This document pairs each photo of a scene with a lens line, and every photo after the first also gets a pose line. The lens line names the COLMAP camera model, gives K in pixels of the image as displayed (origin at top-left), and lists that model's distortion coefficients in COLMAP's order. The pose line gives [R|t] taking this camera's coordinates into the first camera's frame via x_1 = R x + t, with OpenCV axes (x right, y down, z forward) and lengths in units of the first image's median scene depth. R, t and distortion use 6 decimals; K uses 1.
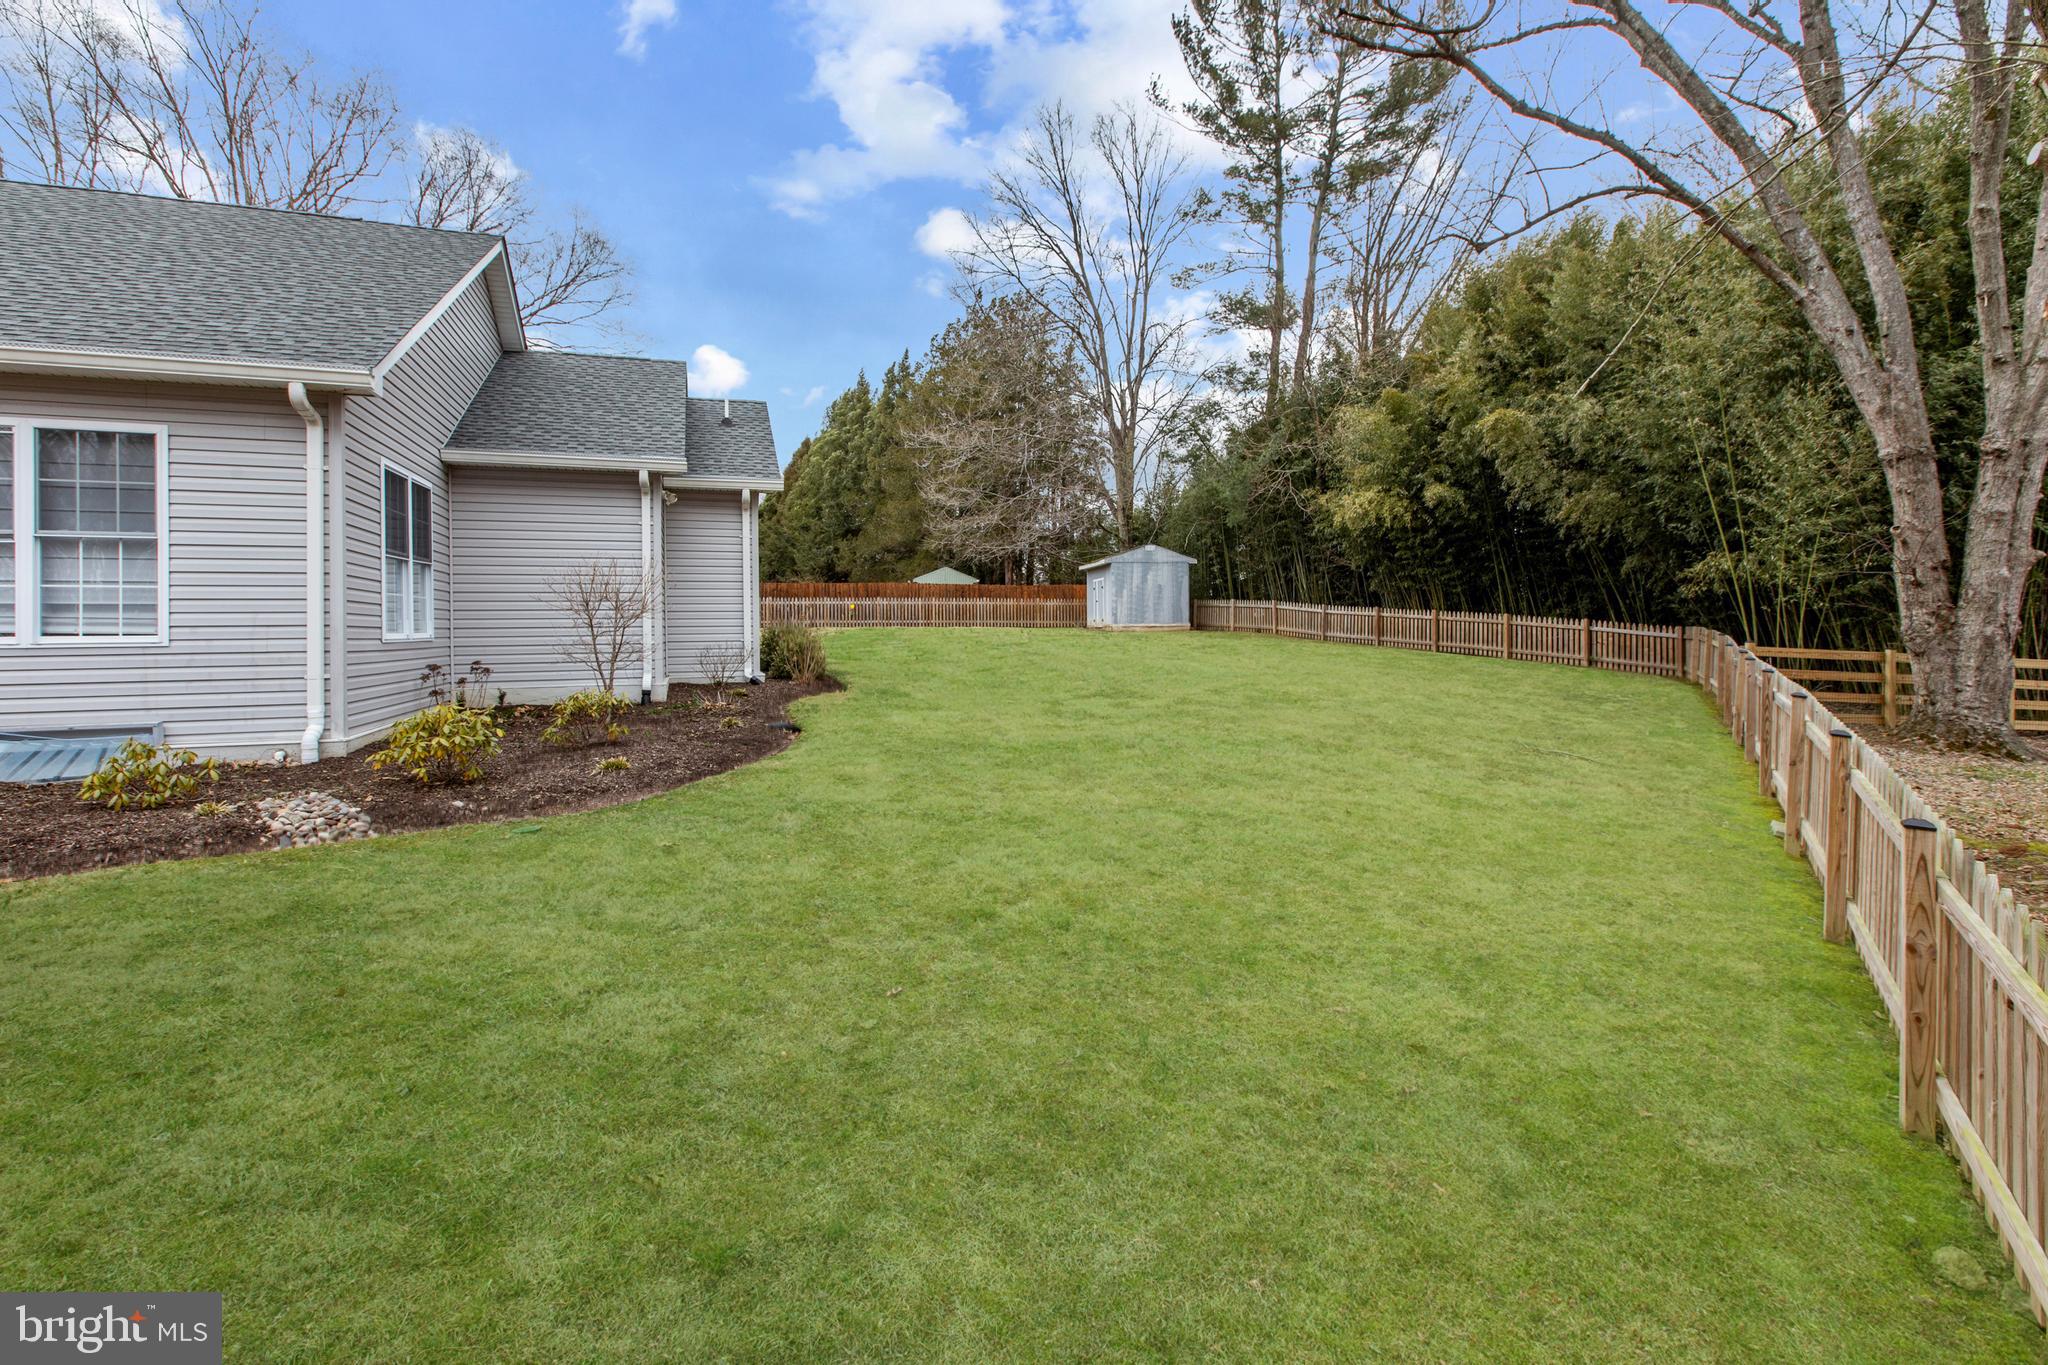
lens RADIAL K [[939.1, 0, 1013.5], [0, 939.1, 632.3], [0, 0, 1]] dist [-0.000155, -0.000436]
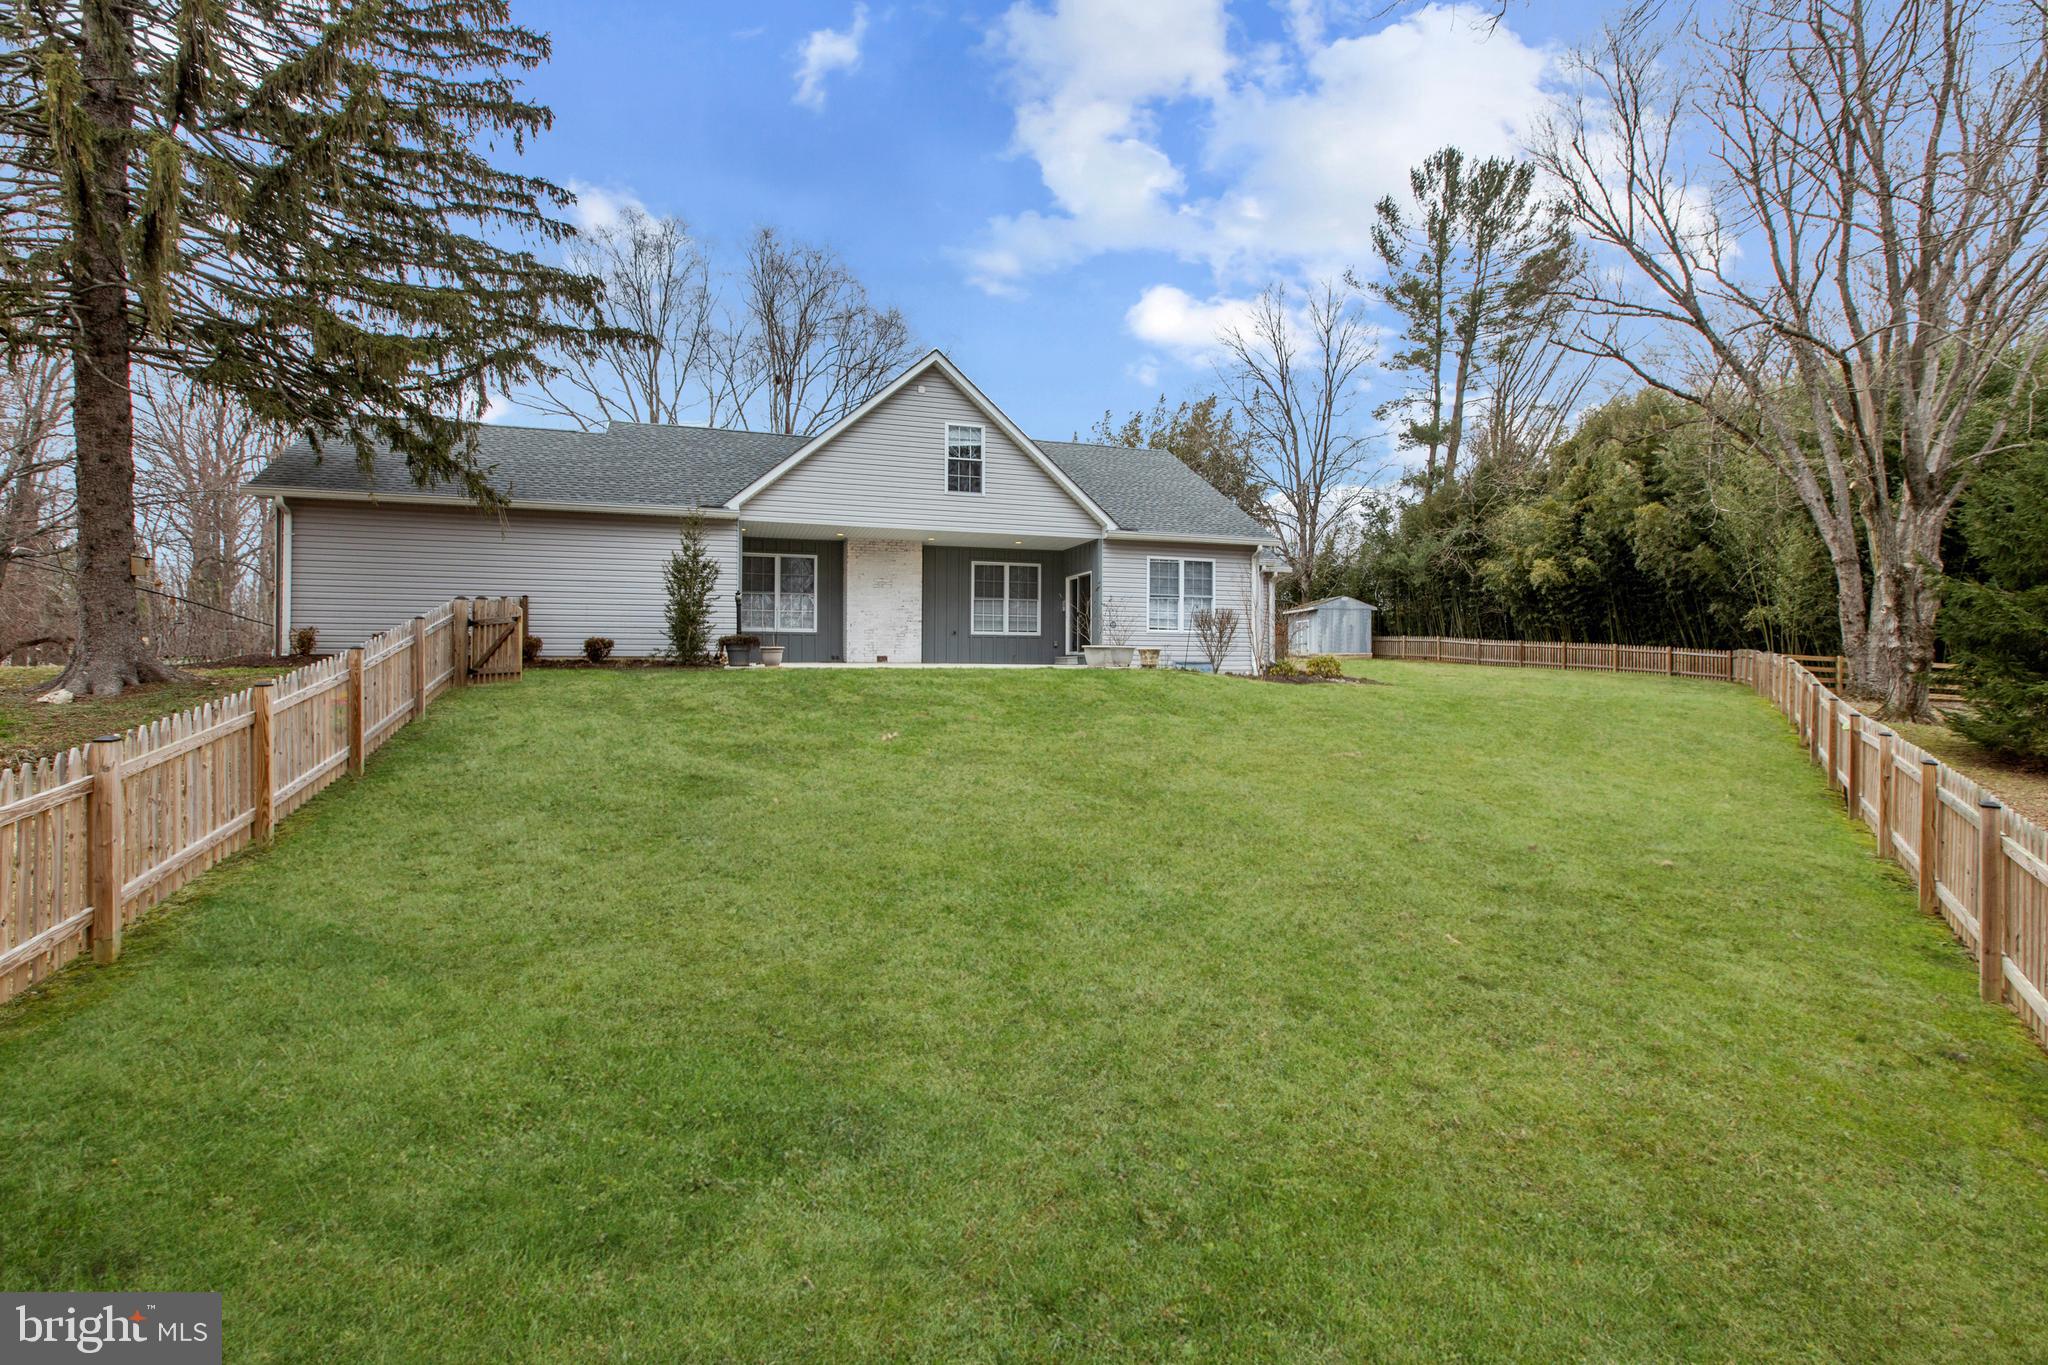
lens RADIAL K [[939.1, 0, 1022.6], [0, 939.1, 670.3], [0, 0, 1]] dist [-0.000155, -0.000436]
pose [[0.999789, 0.010267, -0.017801, -0.965718], [-0.010407, 0.999915, -0.007807, 0.103991], [0.017719, 0.007990, 0.999811, -1.291270]]
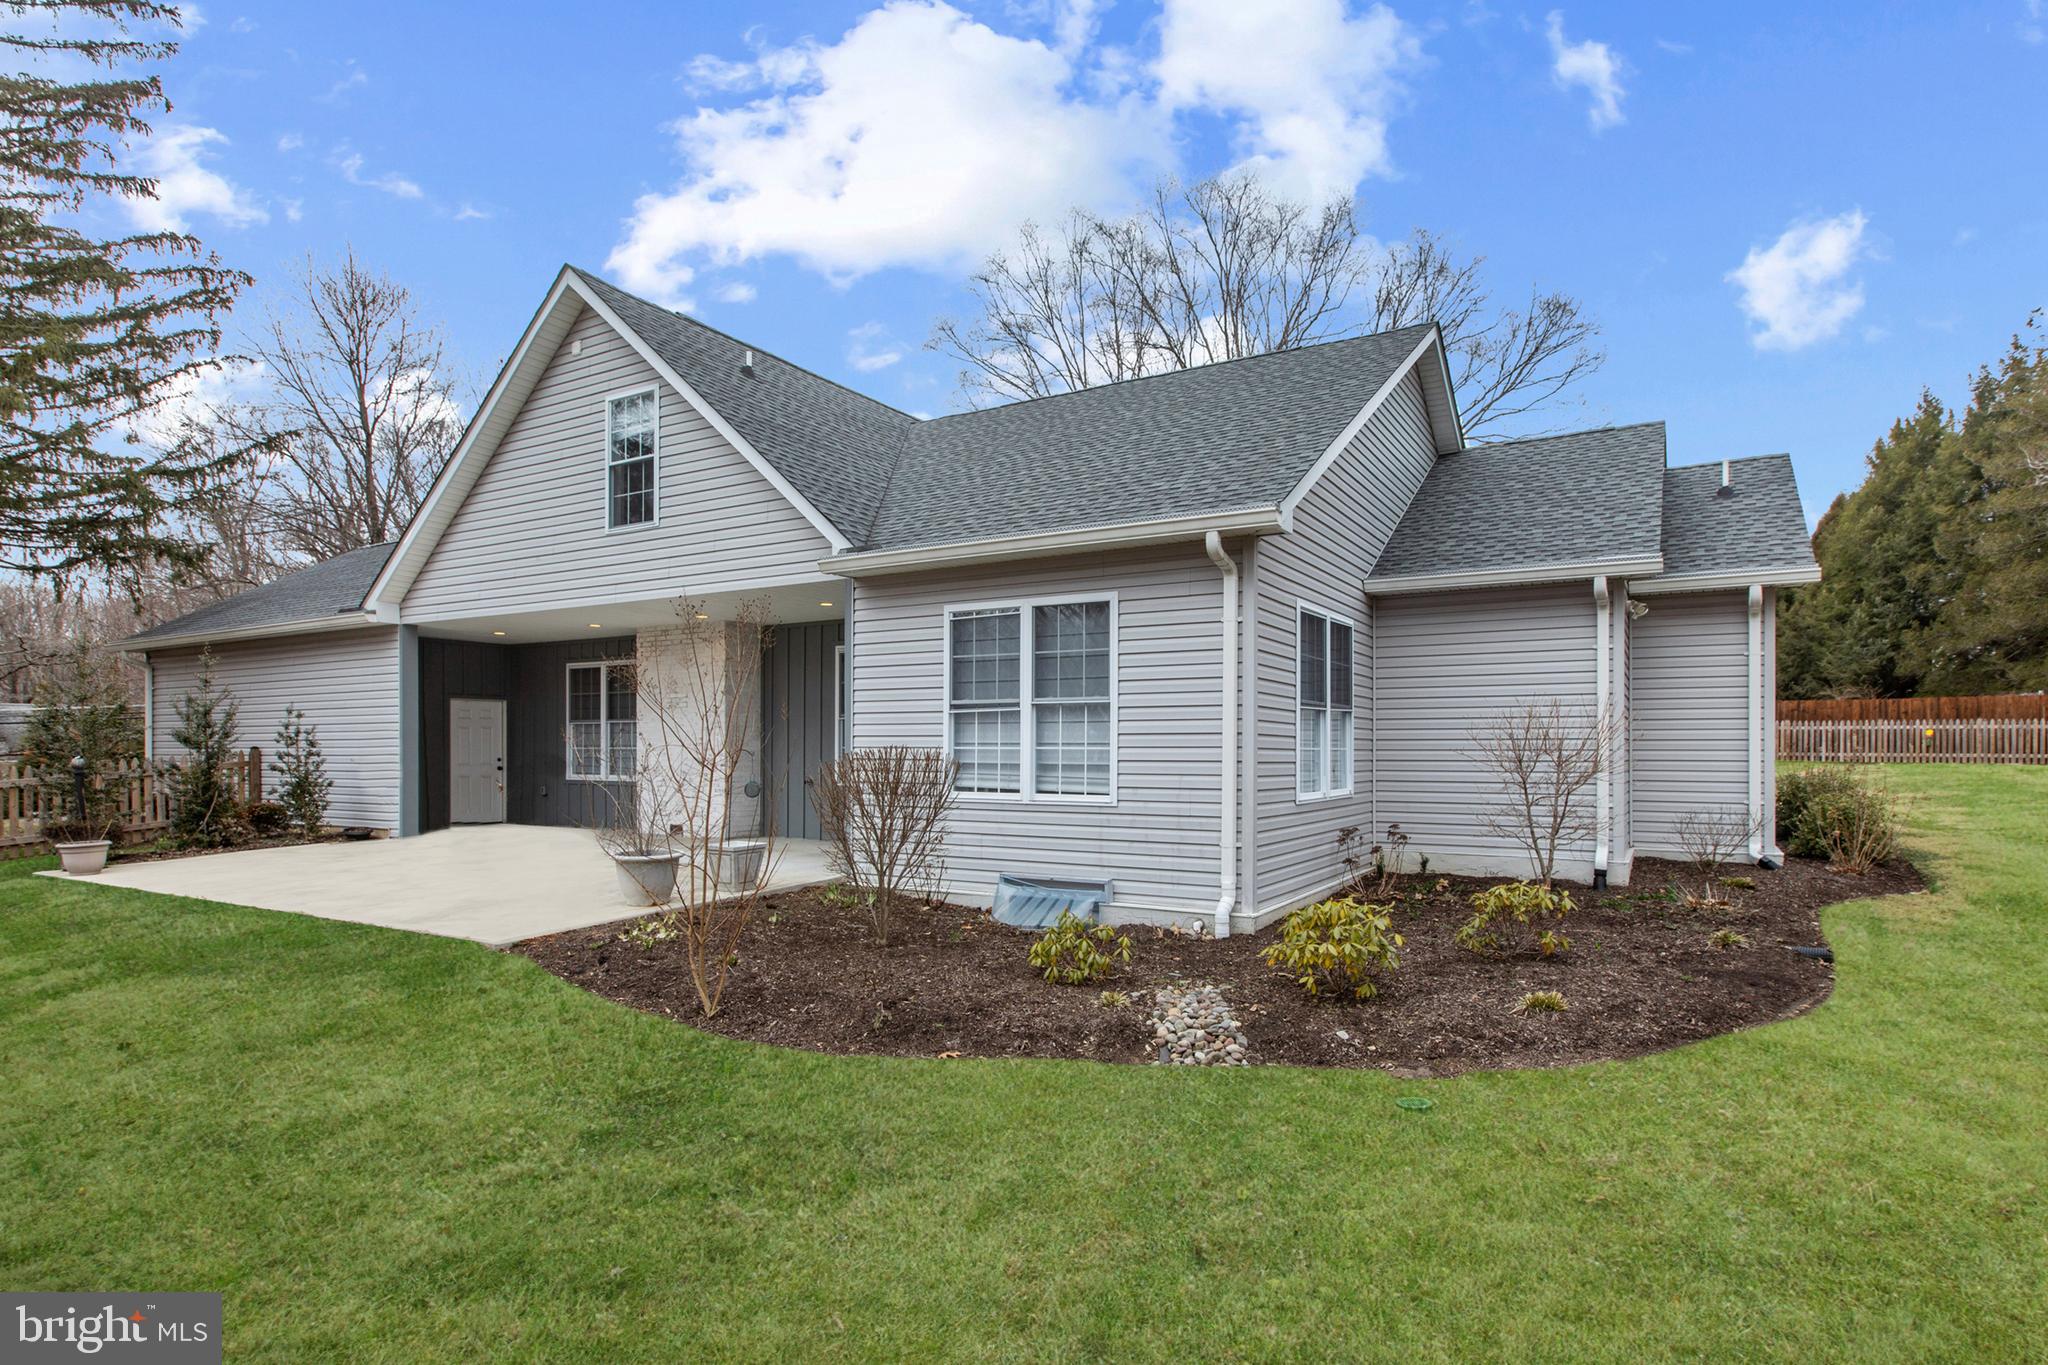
lens RADIAL K [[1038.4, 0, 1096.4], [0, 1038.4, 754.1], [0, 0, 1]] dist [0.001578, -0.000092]
pose [[0.670048, 0.011816, -0.742224, -0.047009], [-0.008600, 0.999930, 0.008155, -0.034383], [0.742268, 0.000918, 0.670103, 0.146906]]
